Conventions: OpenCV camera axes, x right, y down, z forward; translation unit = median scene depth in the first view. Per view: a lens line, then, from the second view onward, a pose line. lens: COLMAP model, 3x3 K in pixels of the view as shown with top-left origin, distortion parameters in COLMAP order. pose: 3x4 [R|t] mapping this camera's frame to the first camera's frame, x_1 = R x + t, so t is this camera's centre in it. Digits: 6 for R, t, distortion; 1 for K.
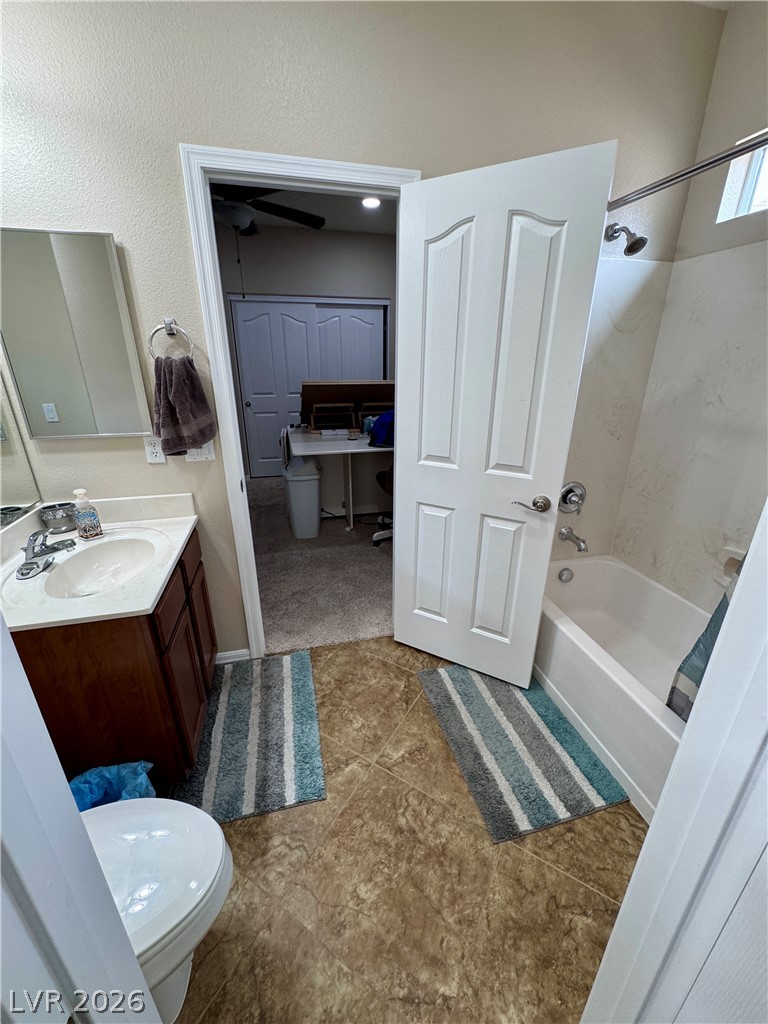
lens RADIAL K [[408.1, 0, 384.0], [0, 408.1, 512.0], [0, 0, 1]] dist [0.000339, 0.000020]
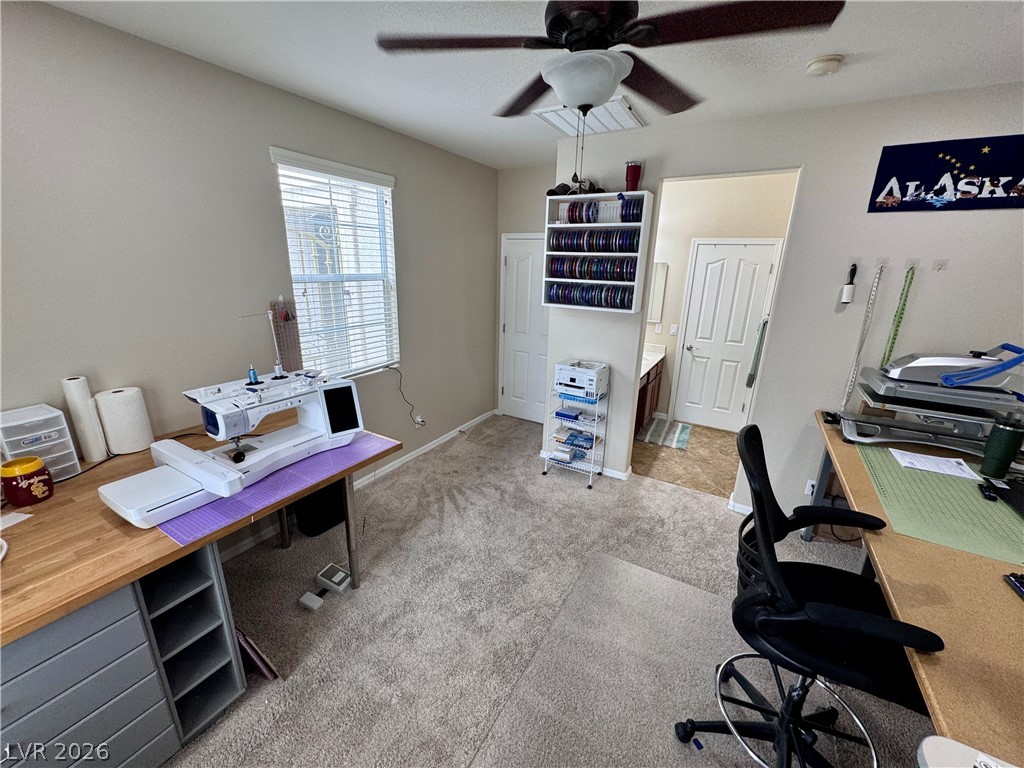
lens RADIAL K [[408.1, 0, 512.0], [0, 408.1, 384.0], [0, 0, 1]] dist [0.000339, 0.000020]
pose [[0.718313, 0.212920, -0.662338, 0.824400], [-0.267737, 0.963299, 0.019305, 0.477694], [0.642139, 0.163465, 0.748957, -2.067355]]
